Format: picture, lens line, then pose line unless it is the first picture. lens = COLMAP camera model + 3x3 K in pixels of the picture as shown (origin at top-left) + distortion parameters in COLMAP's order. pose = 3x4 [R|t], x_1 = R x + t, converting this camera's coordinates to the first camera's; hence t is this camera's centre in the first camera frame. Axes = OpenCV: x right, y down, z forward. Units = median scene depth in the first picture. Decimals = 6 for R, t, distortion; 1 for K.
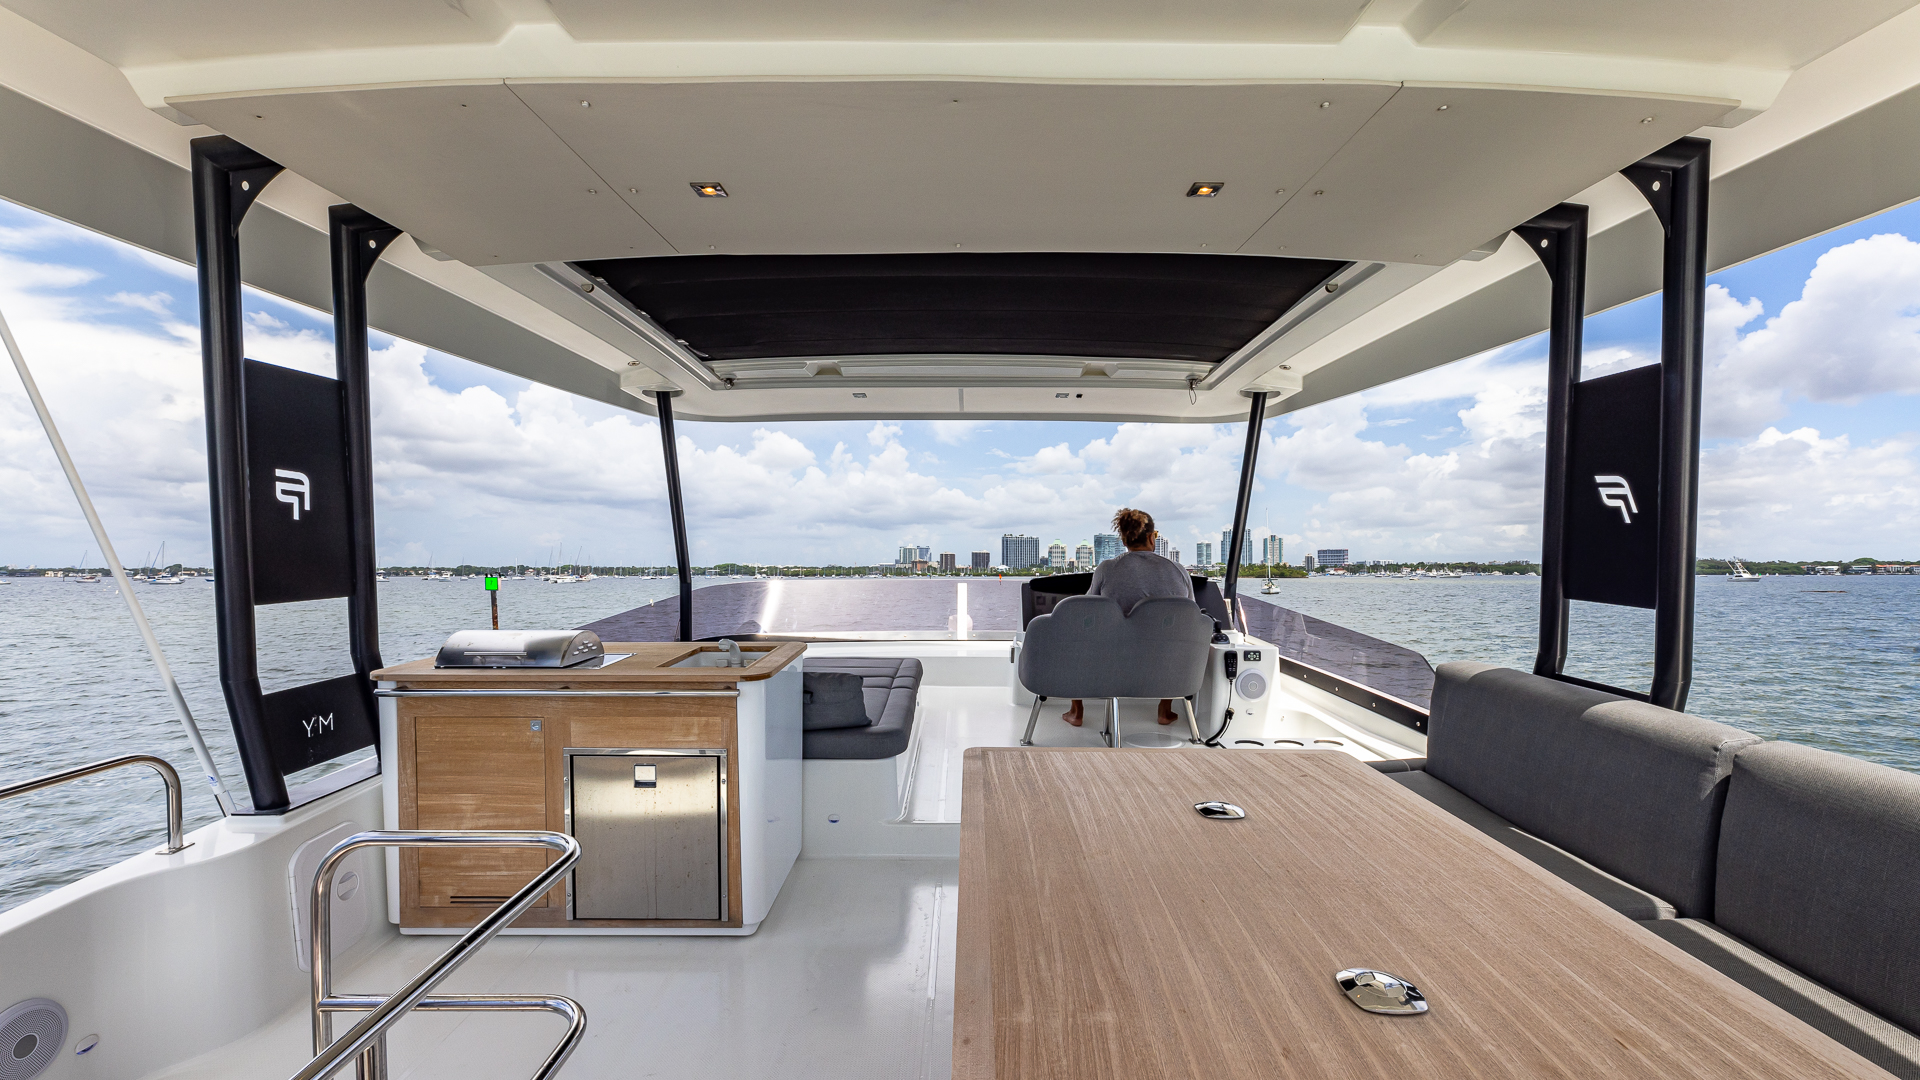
lens RADIAL K [[795.6, 0, 963.8], [0, 795.6, 535.3], [0, 0, 1]] dist [0.001822, 0.000308]
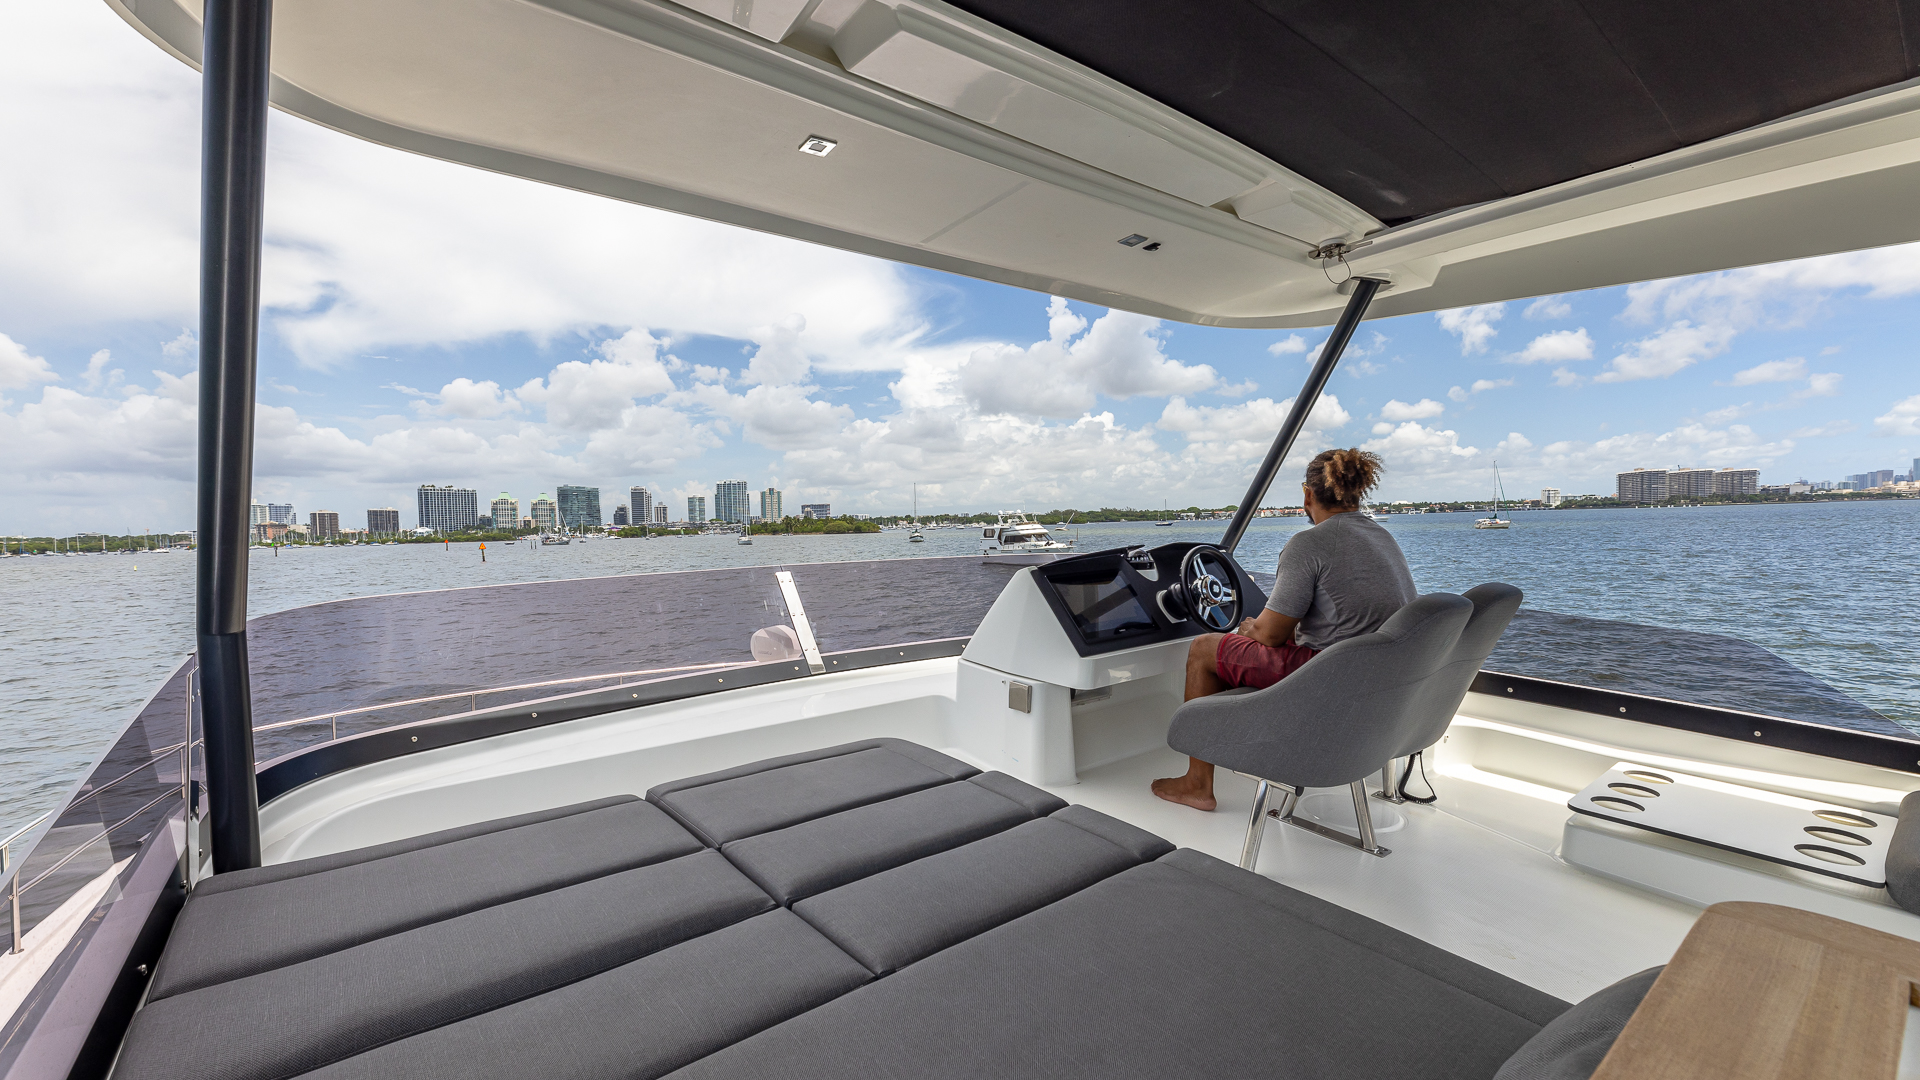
lens RADIAL K [[783.1, 0, 938.8], [0, 783.1, 547.9], [0, 0, 1]] dist [-0.000602, -0.000156]
pose [[0.795850, -0.038663, 0.604258, -0.009450], [-0.002797, 0.997714, 0.067522, 0.007110], [-0.605487, -0.055428, 0.793922, 0.154989]]
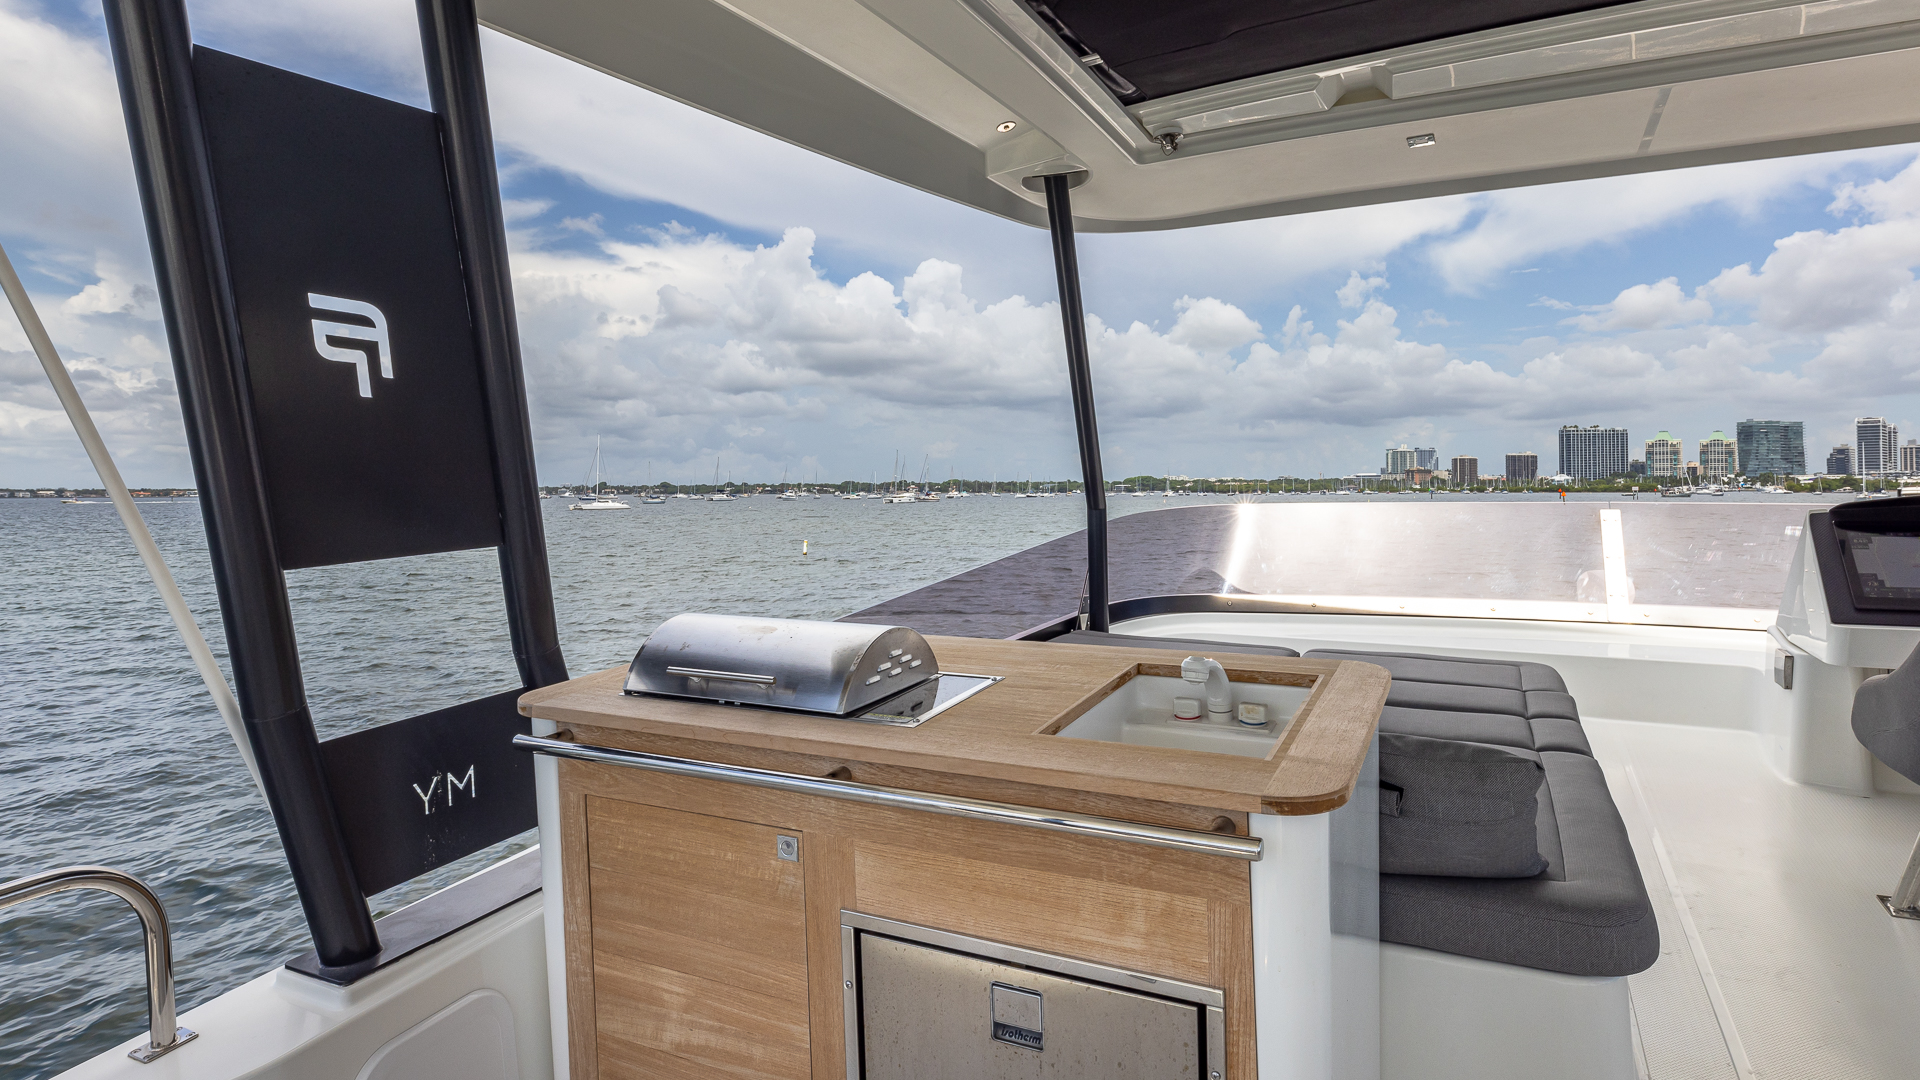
lens RADIAL K [[1044.1, 0, 956.7], [0, 1044.1, 527.3], [0, 0, 1]] dist [0.001116, 0.000052]
pose [[0.892651, 0.012114, -0.450585, -0.006900], [0.026154, 0.996563, 0.078607, 0.000669], [0.449989, -0.081953, 0.889266, 0.019183]]
